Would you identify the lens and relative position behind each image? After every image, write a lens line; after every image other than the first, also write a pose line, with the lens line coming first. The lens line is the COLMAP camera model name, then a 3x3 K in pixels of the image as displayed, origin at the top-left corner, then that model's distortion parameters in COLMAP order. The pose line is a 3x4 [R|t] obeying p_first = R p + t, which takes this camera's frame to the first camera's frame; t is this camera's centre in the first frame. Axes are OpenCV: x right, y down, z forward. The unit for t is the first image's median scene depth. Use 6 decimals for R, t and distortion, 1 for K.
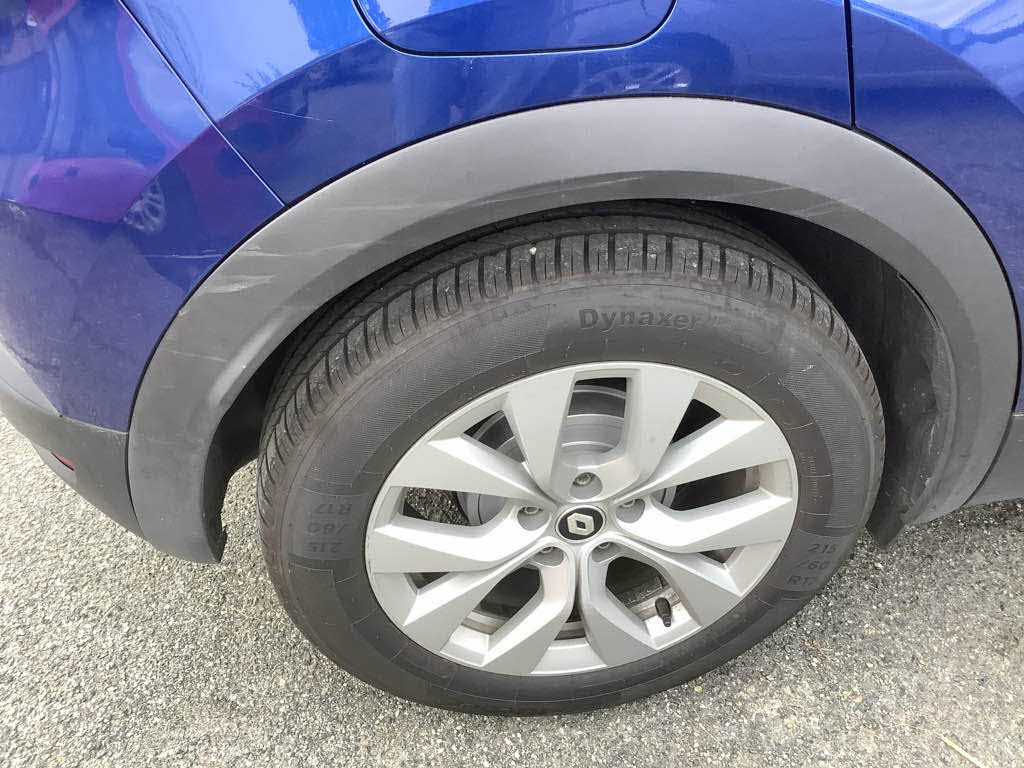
lens RADIAL K [[906.0, 0, 511.1], [0, 906.0, 385.5], [0, 0, 1]] dist [0.058959, -0.182379]
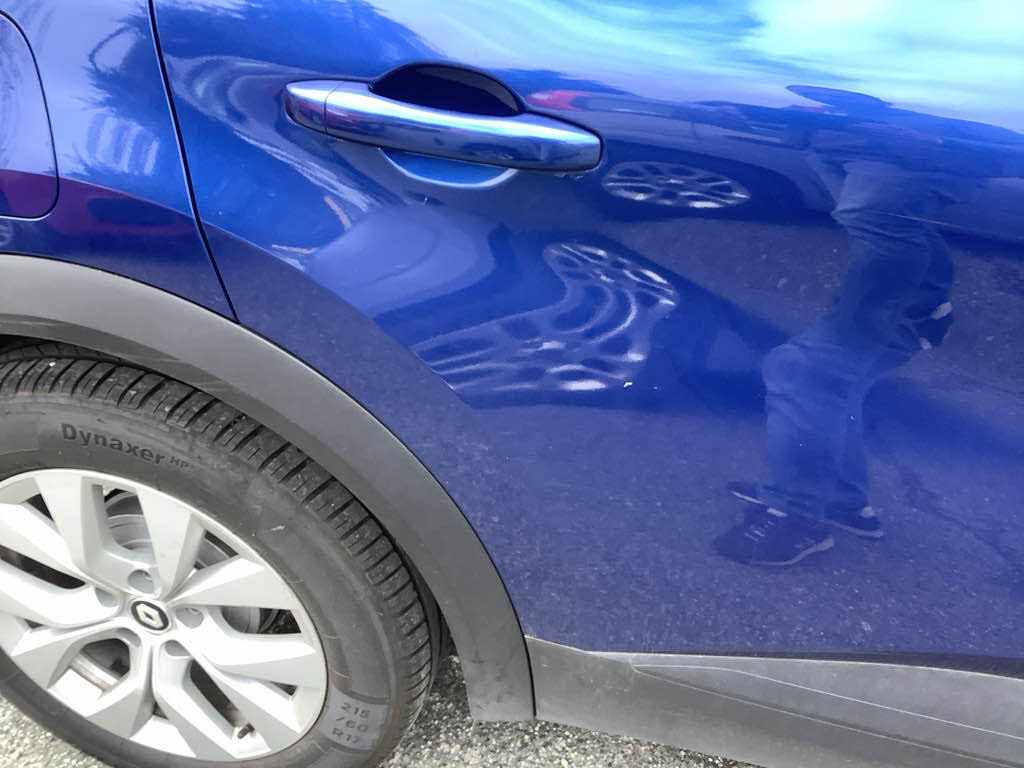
lens RADIAL K [[906.0, 0, 508.3], [0, 906.0, 385.9], [0, 0, 1]] dist [0.058959, -0.182379]
pose [[0.931473, 0.227272, -0.284086, 0.718978], [-0.251197, 0.966627, -0.050323, -0.166326], [0.263168, 0.118236, 0.957477, 0.027692]]
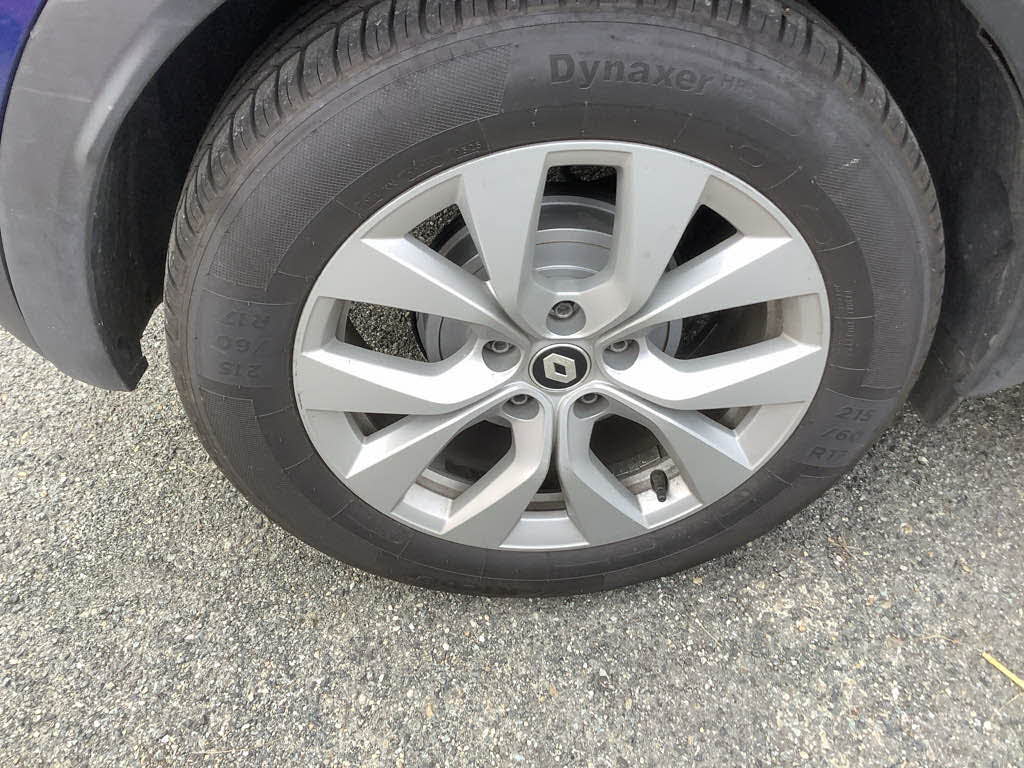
lens RADIAL K [[906.0, 0, 509.0], [0, 906.0, 386.0], [0, 0, 1]] dist [0.058959, -0.182379]
pose [[0.997355, 0.050354, -0.052423, 0.074095], [-0.045878, 0.995465, 0.083339, 0.101333], [0.056382, -0.080713, 0.995141, 0.171600]]
